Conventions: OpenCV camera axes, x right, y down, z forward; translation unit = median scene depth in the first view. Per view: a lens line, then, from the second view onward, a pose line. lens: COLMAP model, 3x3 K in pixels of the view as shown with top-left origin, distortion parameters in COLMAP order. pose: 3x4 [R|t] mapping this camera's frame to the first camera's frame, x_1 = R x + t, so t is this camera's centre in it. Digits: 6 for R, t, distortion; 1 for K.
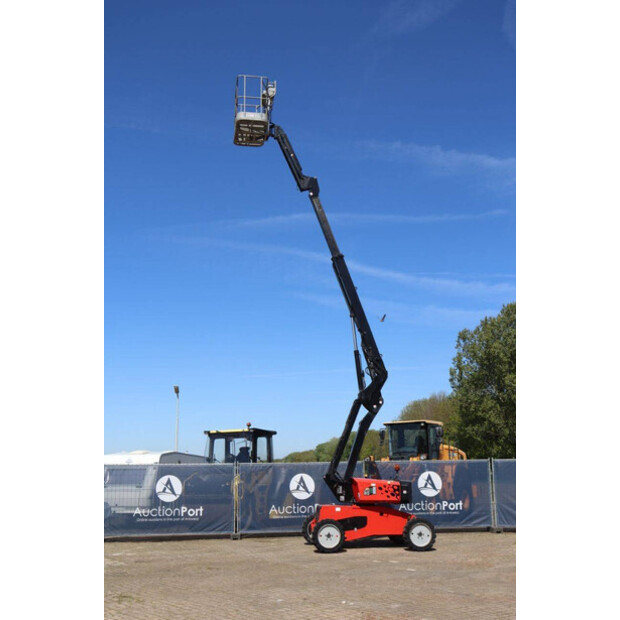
lens RADIAL K [[710.8, 0, 302.1], [0, 710.8, 312.6], [0, 0, 1]] dist [-0.015473, 0.000000]
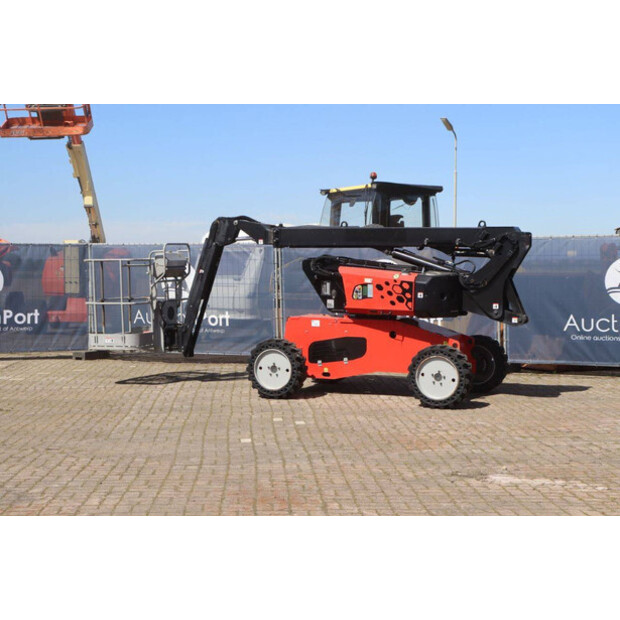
lens RADIAL K [[1090.2, 0, 312.9], [0, 1090.2, 308.1], [0, 0, 1]] dist [0.182822, 0.000000]
pose [[0.856291, 0.028625, -0.515699, 0.433821], [0.107369, 0.966785, 0.231944, 0.064726], [0.505210, -0.253982, 0.824777, 0.281674]]
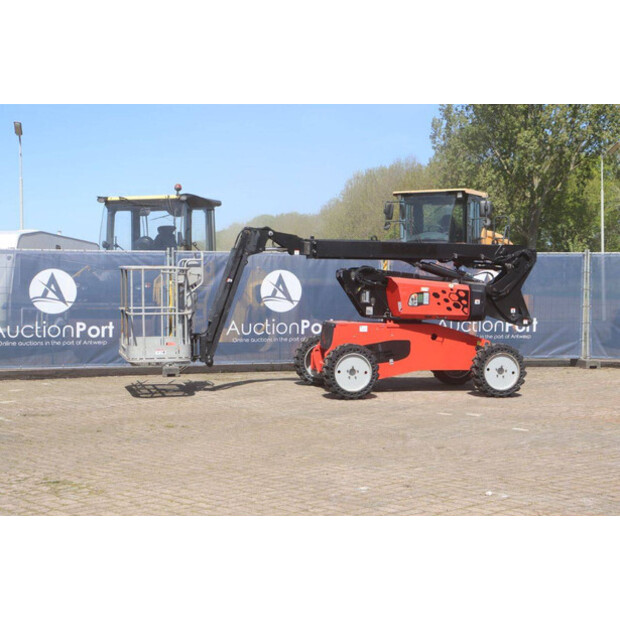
lens RADIAL K [[1090.2, 0, 313.8], [0, 1090.2, 313.3], [0, 0, 1]] dist [0.182822, 0.000000]
pose [[0.992674, 0.011828, 0.120247, -0.090655], [-0.041853, 0.967246, 0.250366, 0.034798], [-0.113347, -0.253564, 0.960655, 0.120350]]
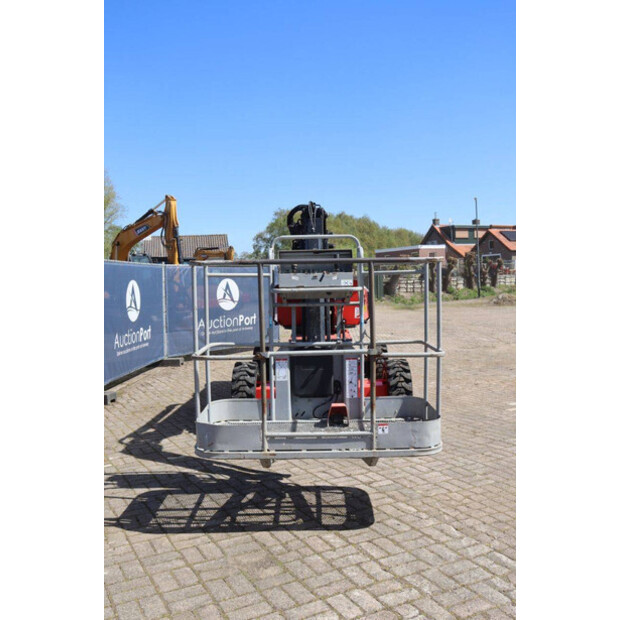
lens RADIAL K [[596.0, 0, 310.2], [0, 596.0, 311.2], [0, 0, 1]] dist [-0.070593, 0.000000]
pose [[0.140299, -0.039893, 0.989305, -0.325926], [-0.186815, 0.980174, 0.066018, 0.211919], [-0.972325, -0.194080, 0.130065, 0.883940]]
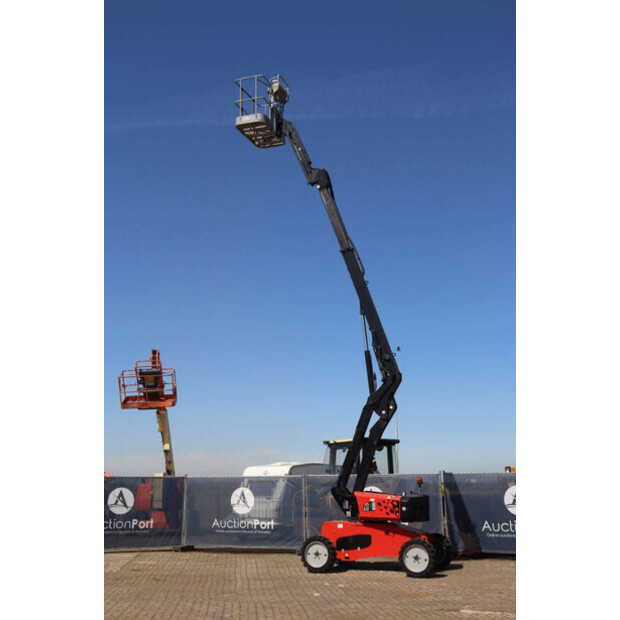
lens RADIAL K [[773.7, 0, 307.9], [0, 773.7, 310.7], [0, 0, 1]] dist [0.025018, 0.000000]
pose [[0.875074, -0.100082, -0.473528, 0.467310], [0.101363, 0.994586, -0.022891, 0.016838], [0.473256, -0.027967, 0.880481, 0.094293]]
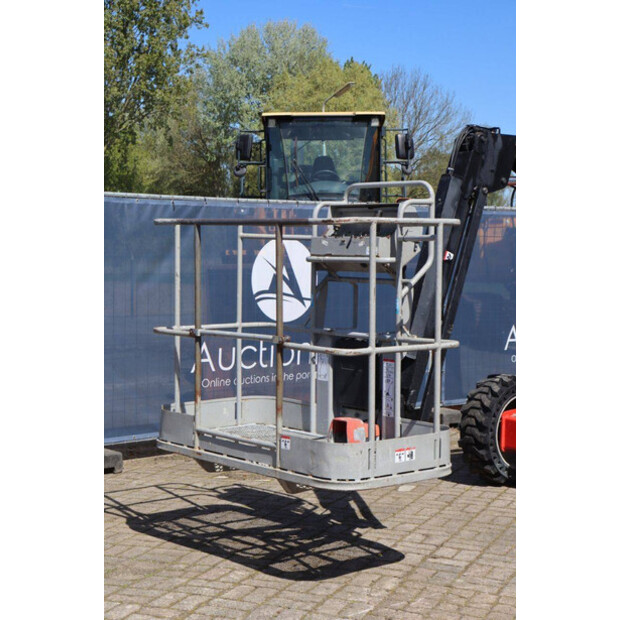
lens RADIAL K [[1215.2, 0, 304.8], [0, 1215.2, 313.1], [0, 0, 1]] dist [0.253207, 0.000000]
pose [[0.846766, -0.008608, 0.531896, -0.288501], [-0.130108, 0.966151, 0.222764, 0.157557], [-0.515809, -0.257833, 0.816984, 0.631645]]
